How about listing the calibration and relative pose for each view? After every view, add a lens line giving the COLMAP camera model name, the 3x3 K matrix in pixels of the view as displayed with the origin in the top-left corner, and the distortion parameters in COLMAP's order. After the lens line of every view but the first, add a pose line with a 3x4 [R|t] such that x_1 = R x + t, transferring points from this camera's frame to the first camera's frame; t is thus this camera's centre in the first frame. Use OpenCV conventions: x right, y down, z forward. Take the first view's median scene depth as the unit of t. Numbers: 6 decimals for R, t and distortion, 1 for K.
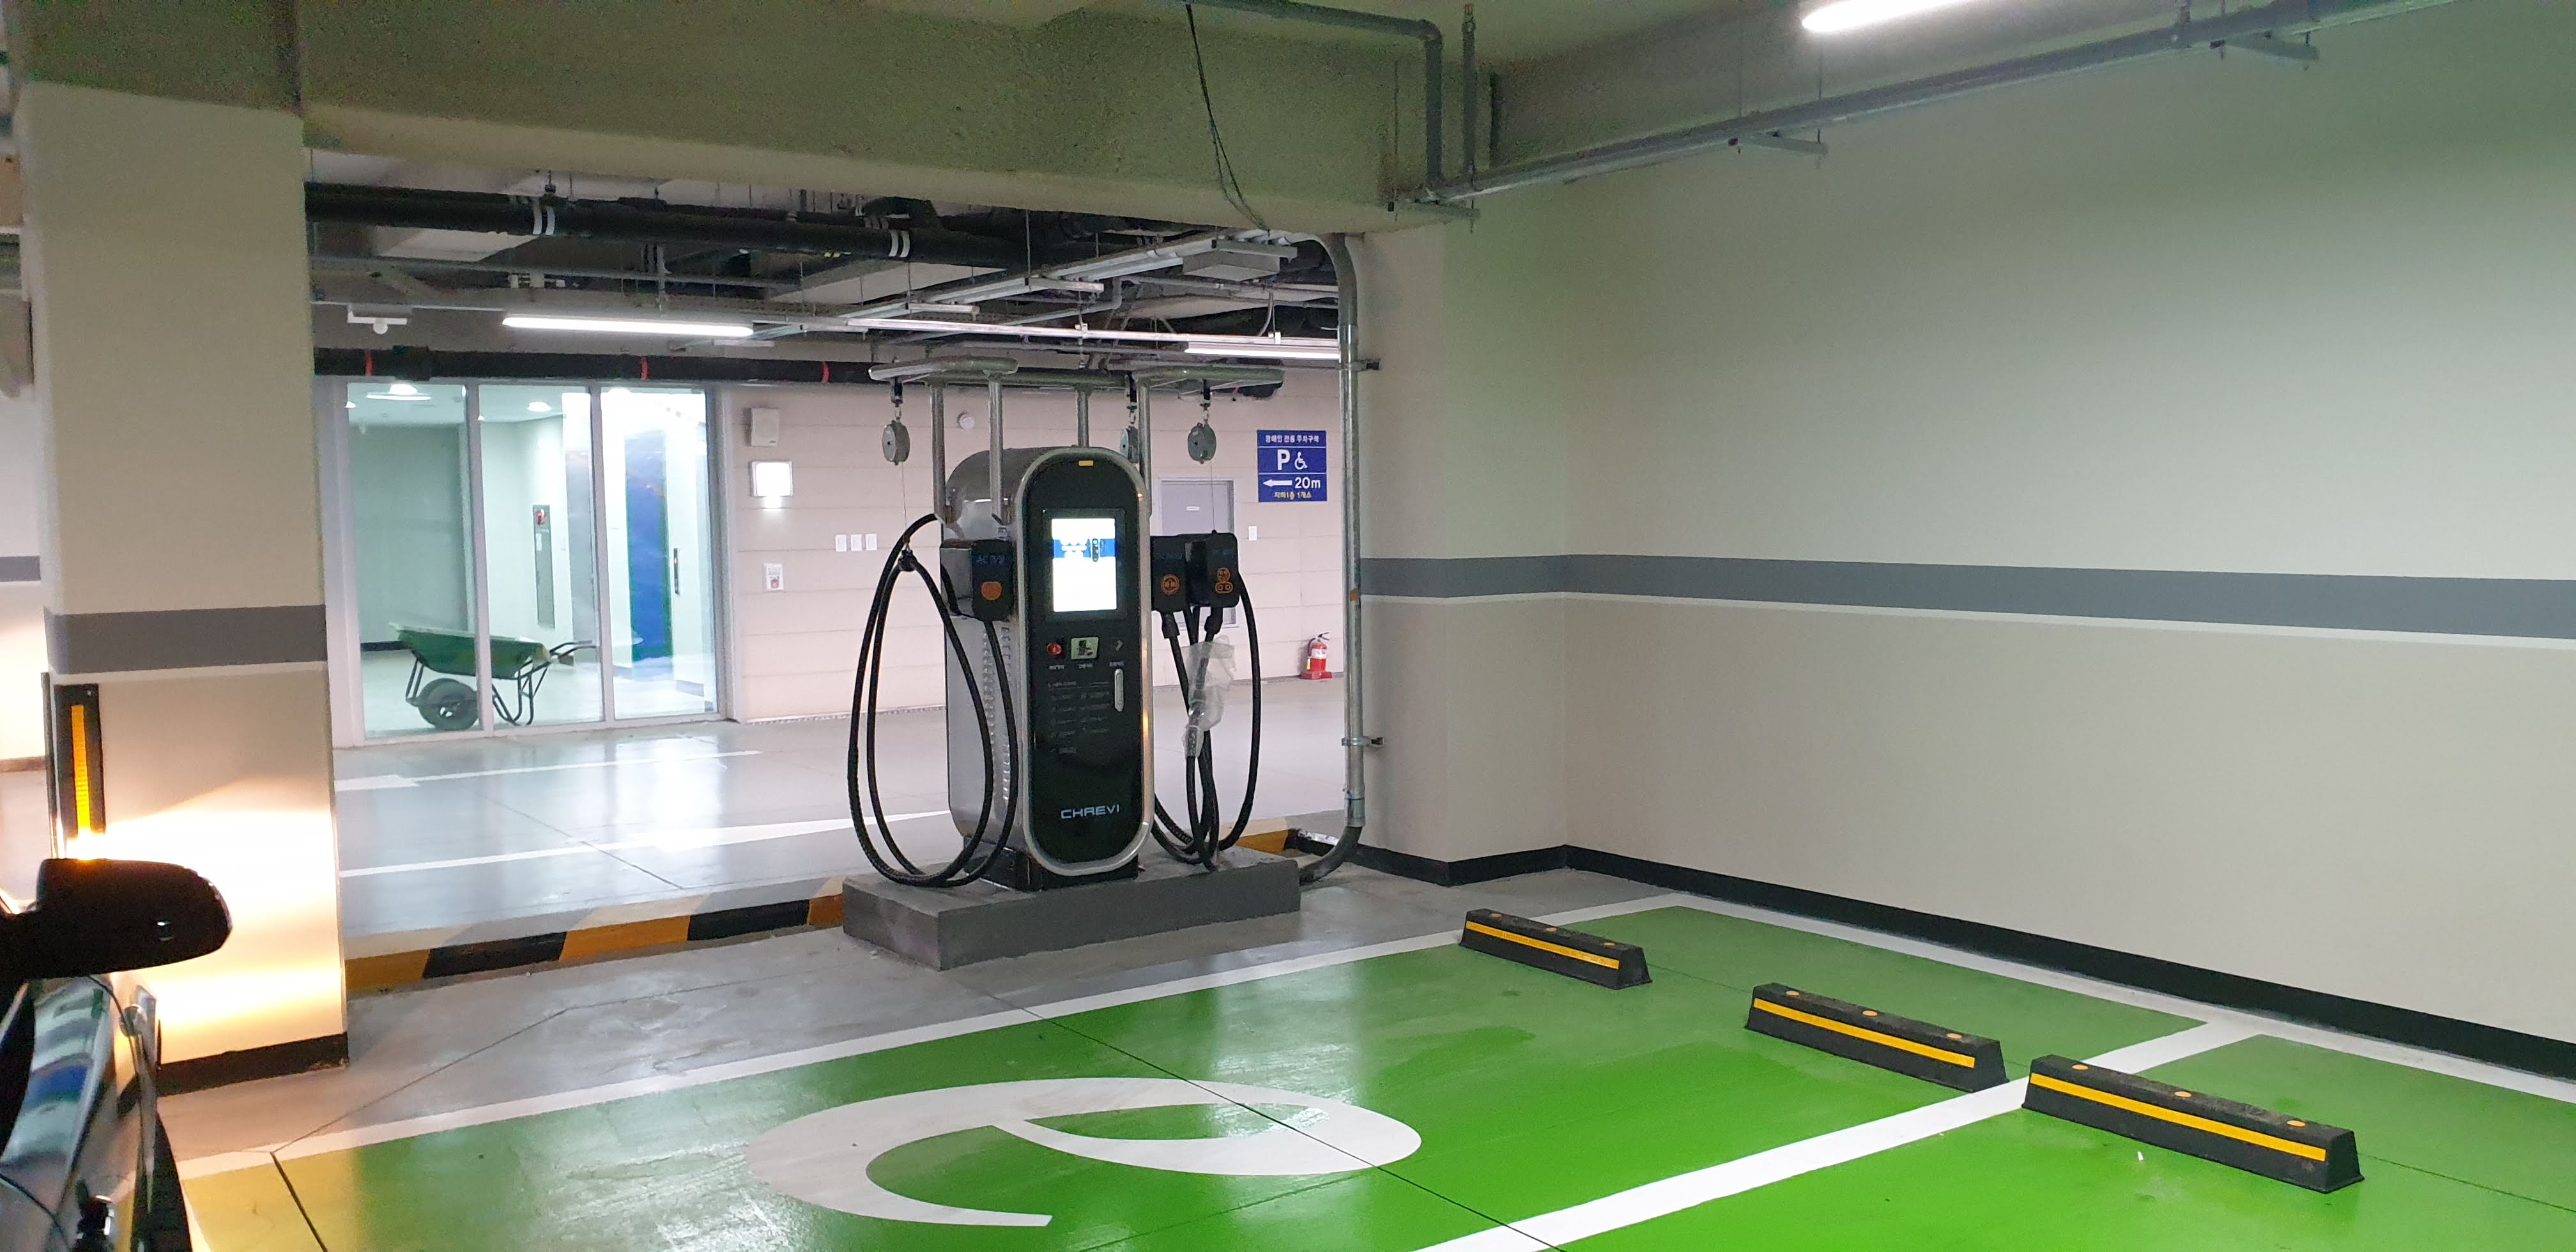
lens RADIAL K [[1997.1, 0, 1296.4], [0, 1997.1, 624.2], [0, 0, 1]] dist [0.008095, 0.001079]
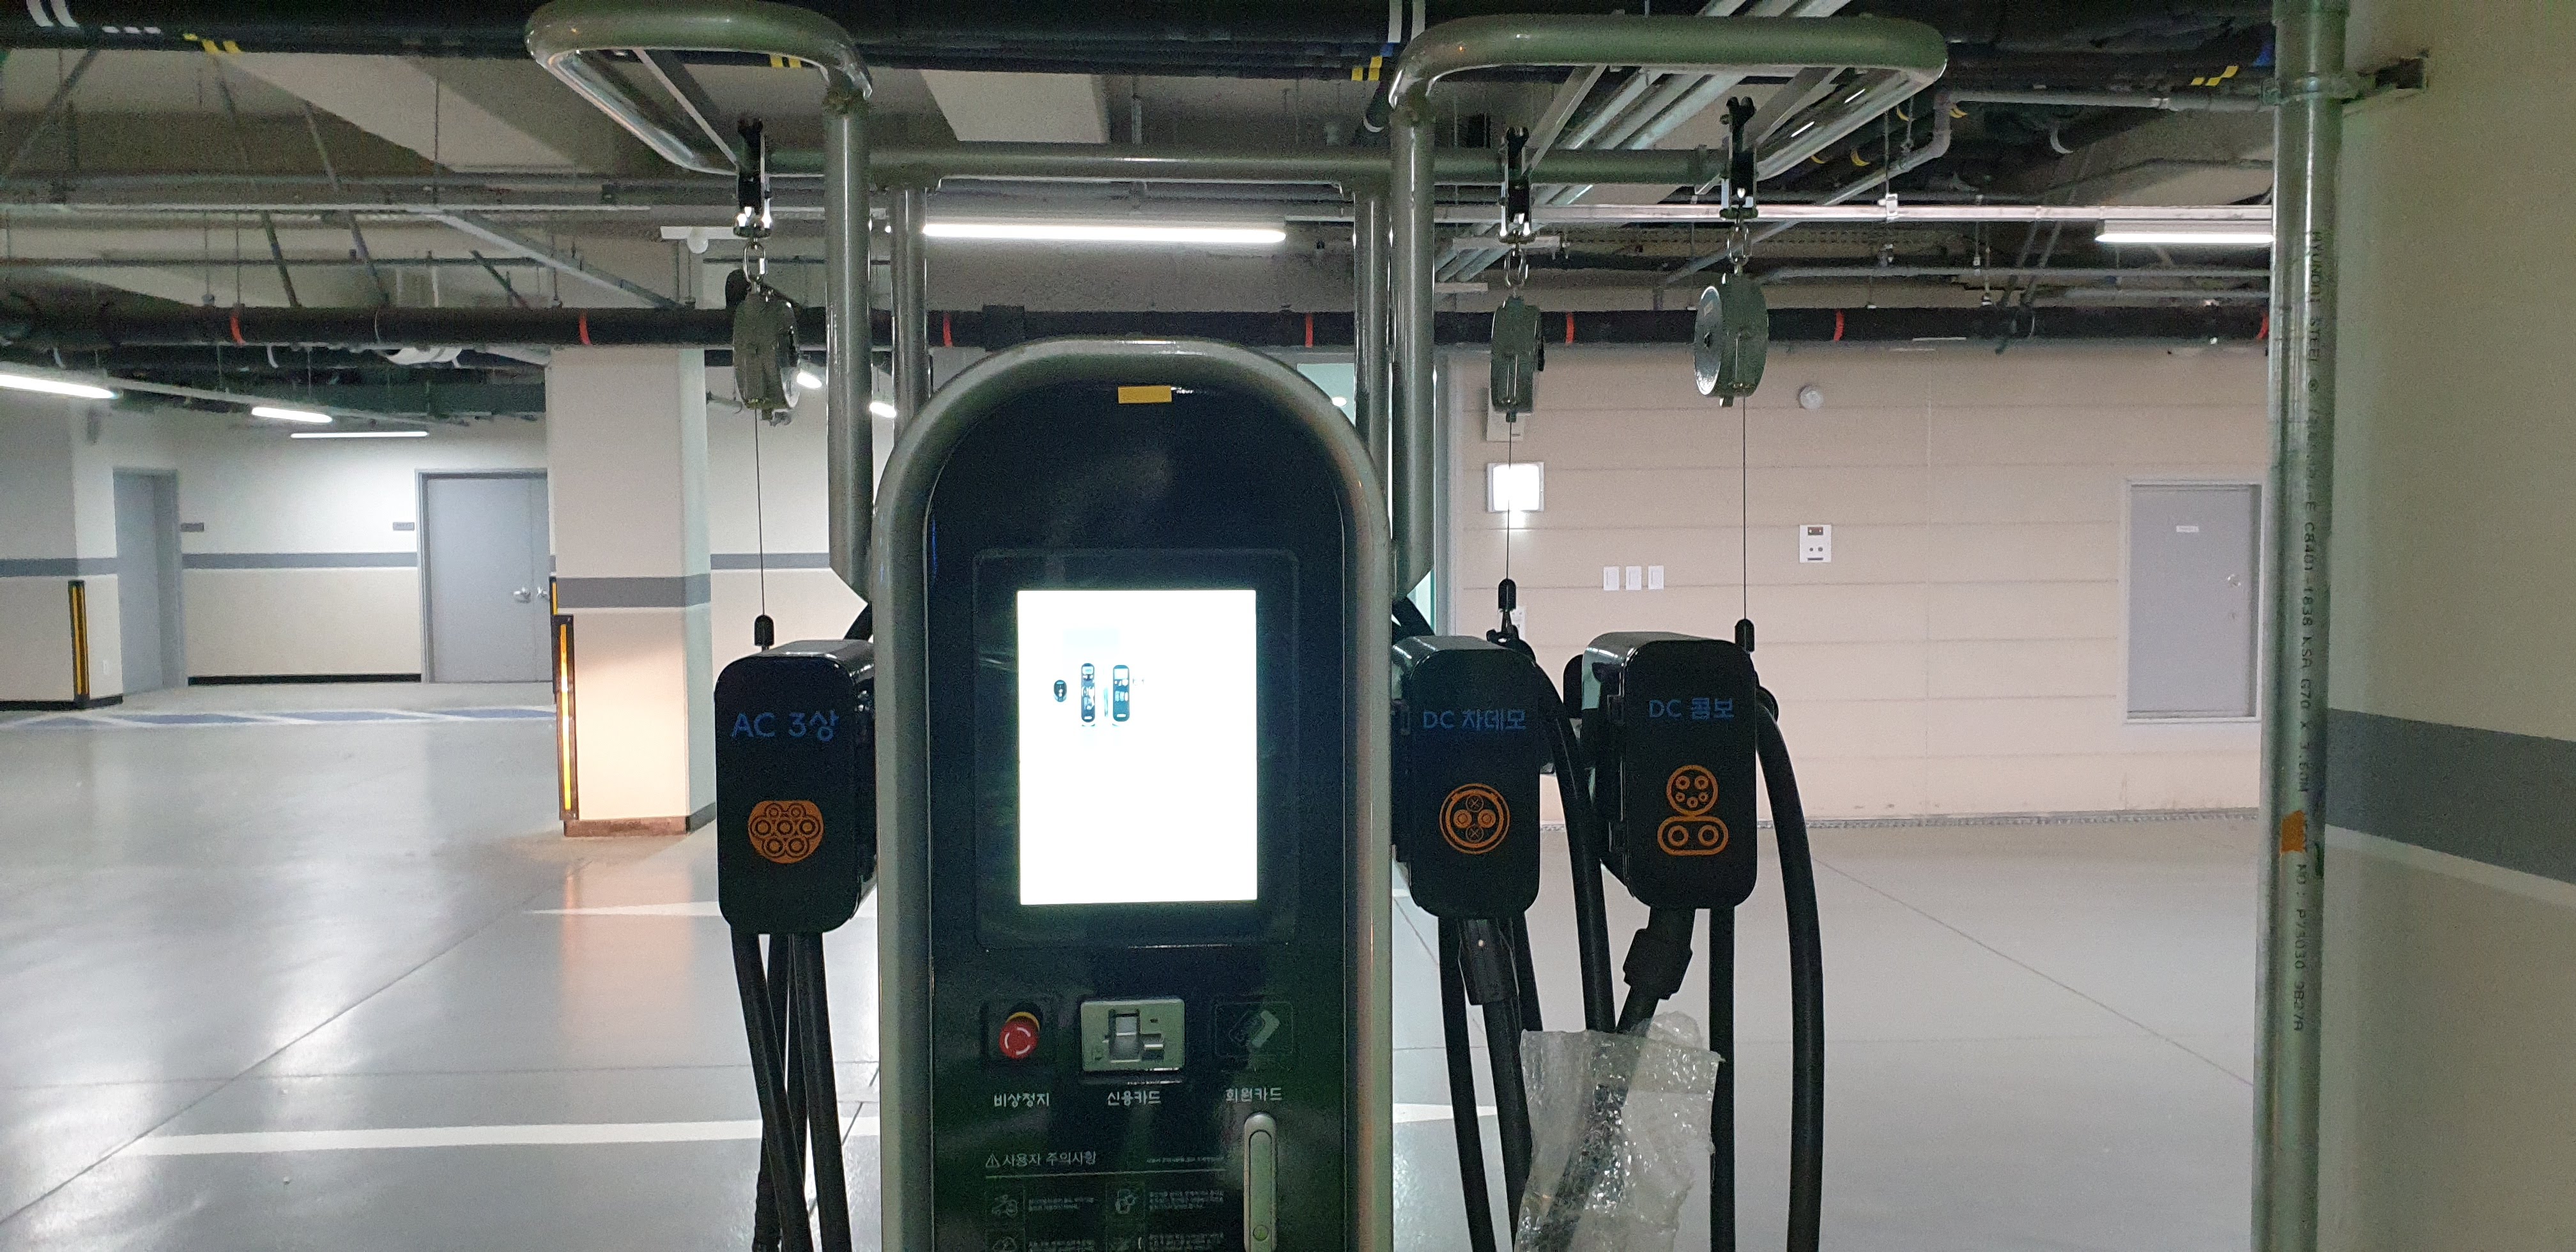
lens RADIAL K [[1997.1, 0, 1299.1], [0, 1997.1, 646.1], [0, 0, 1]] dist [0.008095, 0.001079]
pose [[0.862071, 0.035503, -0.505543, 0.051071], [-0.033701, 0.999351, 0.012715, -0.042012], [0.505667, 0.006076, 0.862708, 0.654762]]
